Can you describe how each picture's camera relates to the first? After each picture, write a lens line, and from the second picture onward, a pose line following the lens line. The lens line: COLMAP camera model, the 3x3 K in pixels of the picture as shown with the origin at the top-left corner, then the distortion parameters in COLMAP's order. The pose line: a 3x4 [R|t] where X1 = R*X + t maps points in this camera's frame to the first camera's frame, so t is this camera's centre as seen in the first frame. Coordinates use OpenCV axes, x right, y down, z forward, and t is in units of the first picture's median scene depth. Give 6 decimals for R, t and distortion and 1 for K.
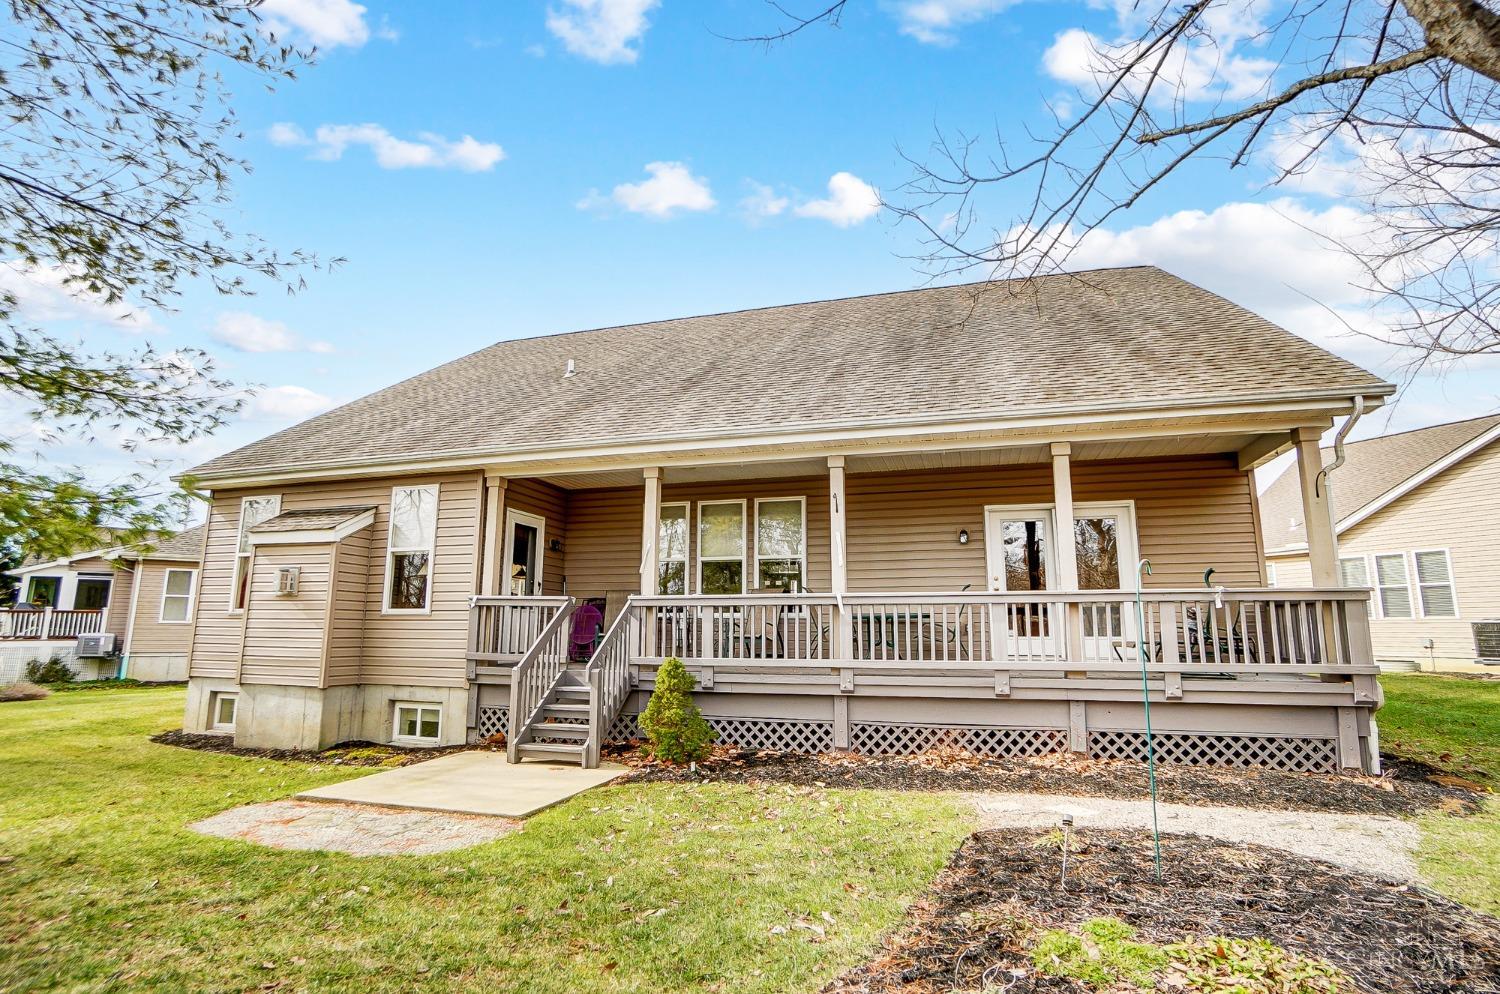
lens RADIAL K [[732.0, 0, 751.6], [0, 732.0, 512.3], [0, 0, 1]] dist [-0.025358, 0.001402]
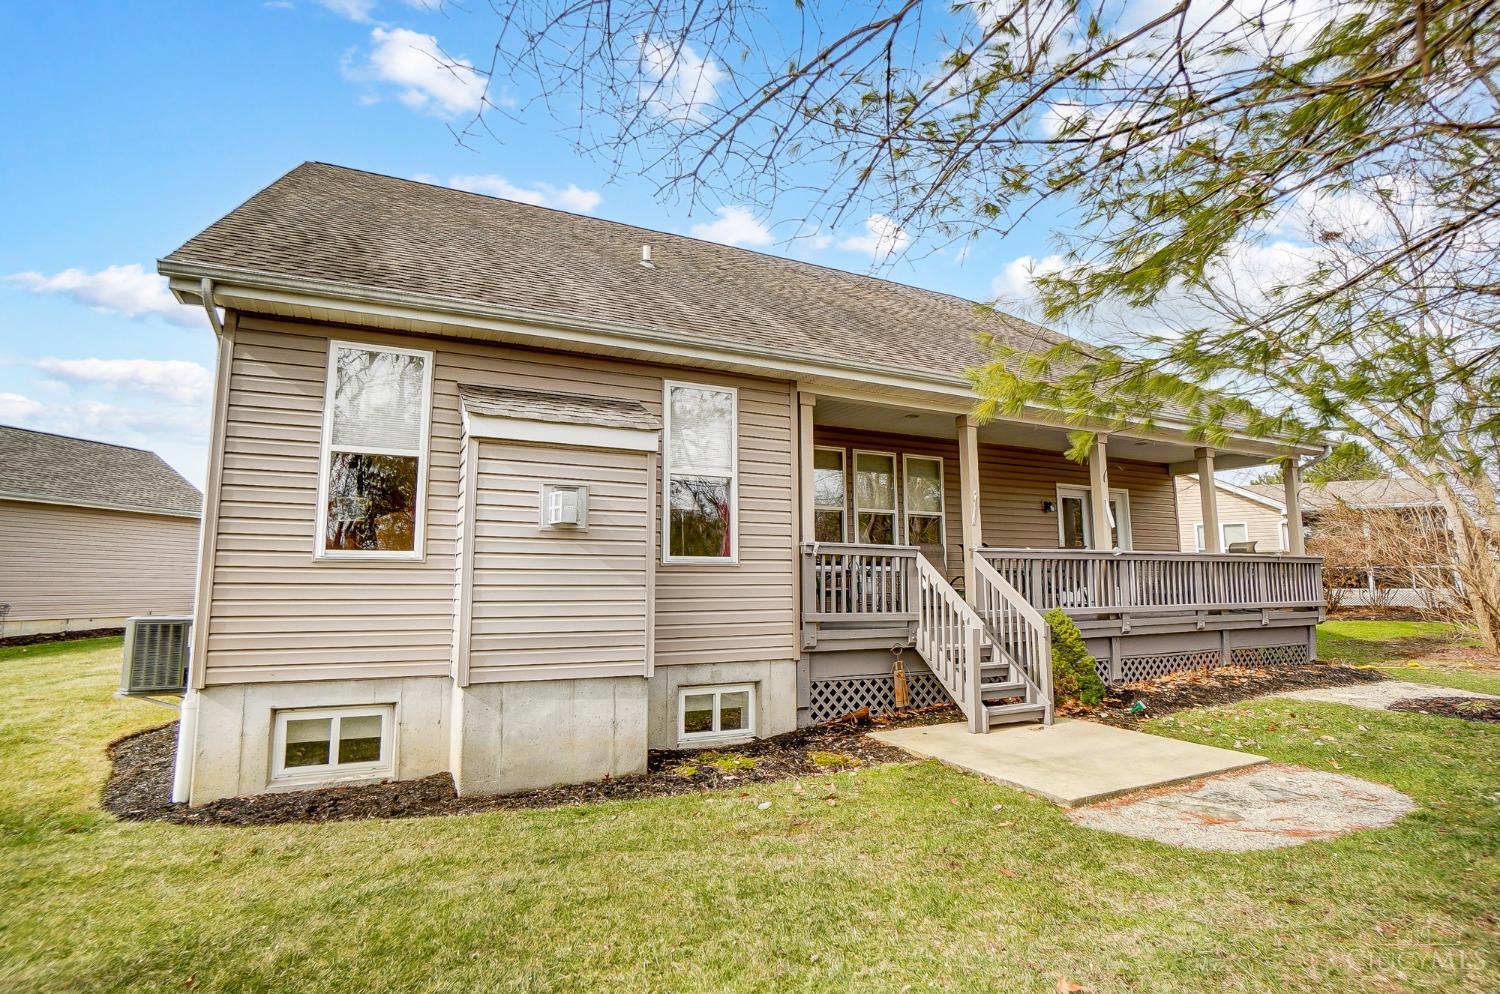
lens RADIAL K [[733.4, 0, 750.0], [0, 733.4, 497.0], [0, 0, 1]] dist [-0.029449, 0.000504]
pose [[0.726899, 0.074201, 0.682724, -1.012525], [-0.108853, 0.994027, 0.007862, 0.069722], [-0.678062, -0.080031, 0.730634, 0.487049]]
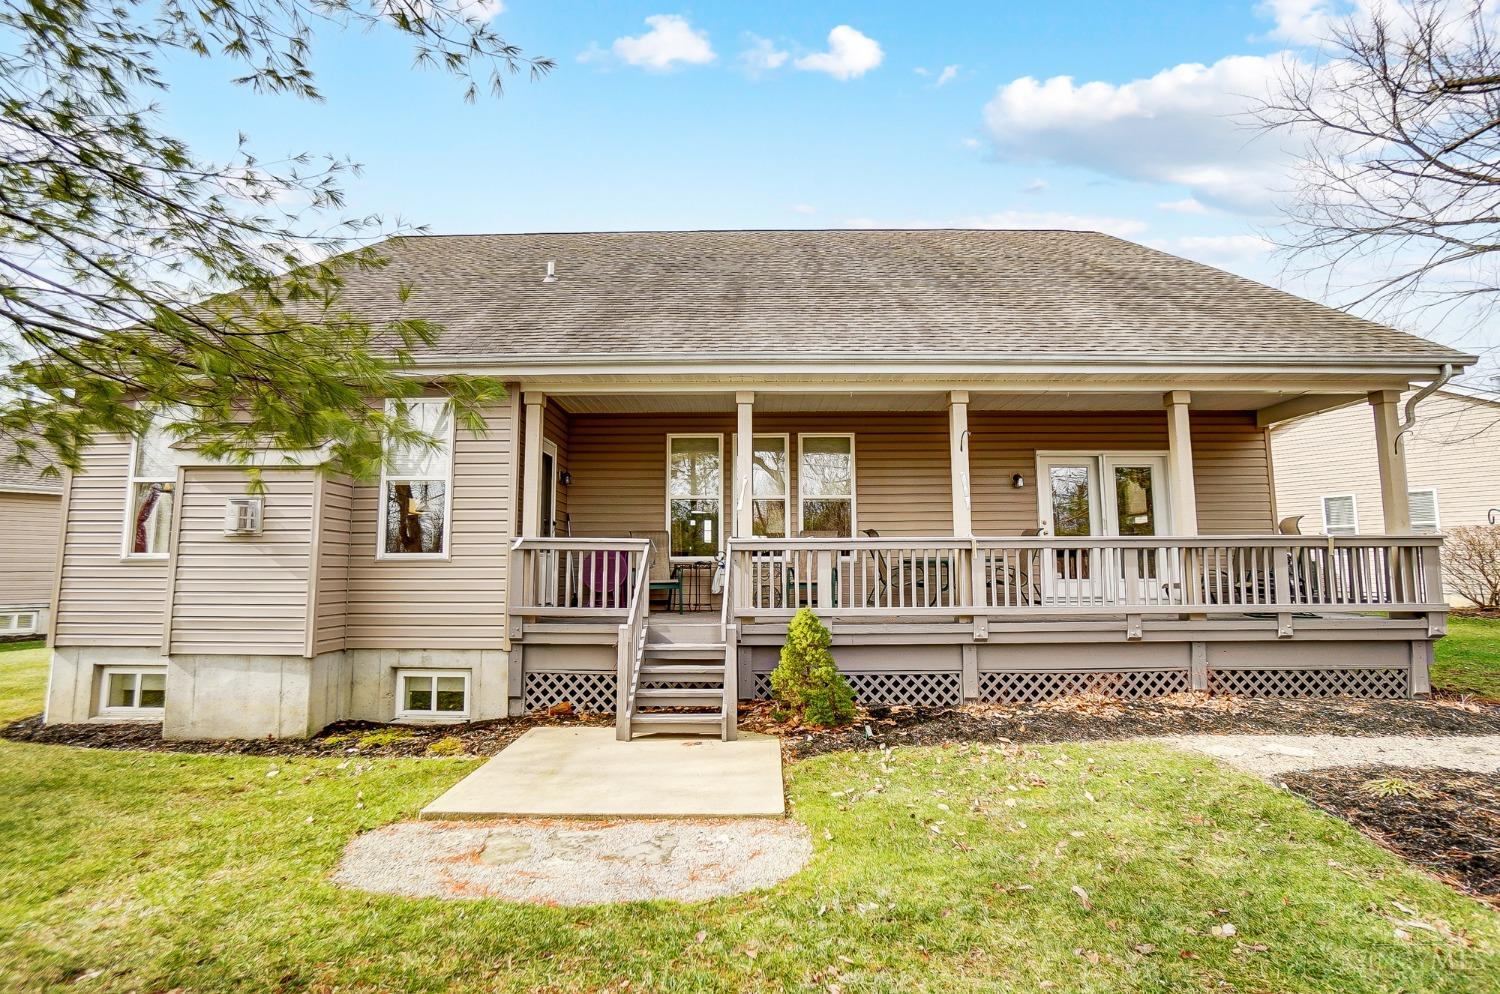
lens RADIAL K [[717.0, 0, 750.0], [0, 717.0, 497.0], [0, 0, 1]] dist [-0.033638, 0.009950]
pose [[0.962374, 0.020181, 0.270979, -0.360858], [-0.036401, 0.997824, 0.054966, 0.016803], [-0.269281, -0.062761, 0.961015, 0.172467]]
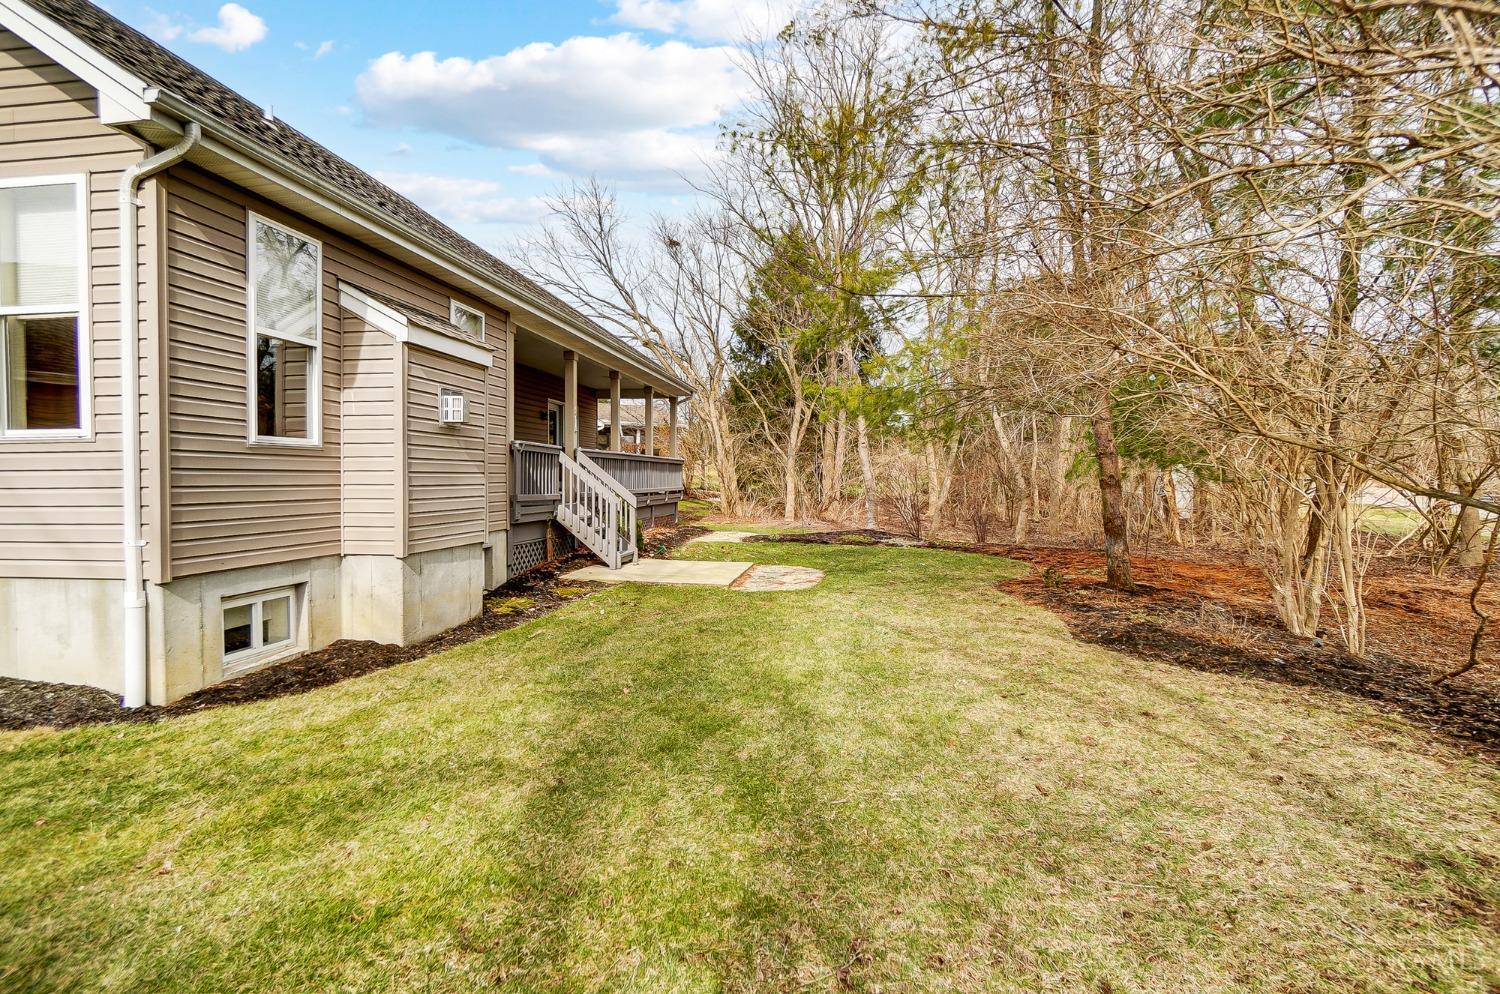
lens RADIAL K [[733.4, 0, 750.0], [0, 733.4, 497.0], [0, 0, 1]] dist [-0.029449, 0.000504]
pose [[-0.165981, -0.033490, 0.985560, -1.515768], [-0.171516, 0.985171, 0.004591, 0.136118], [-0.971099, -0.168277, -0.169263, 0.874968]]
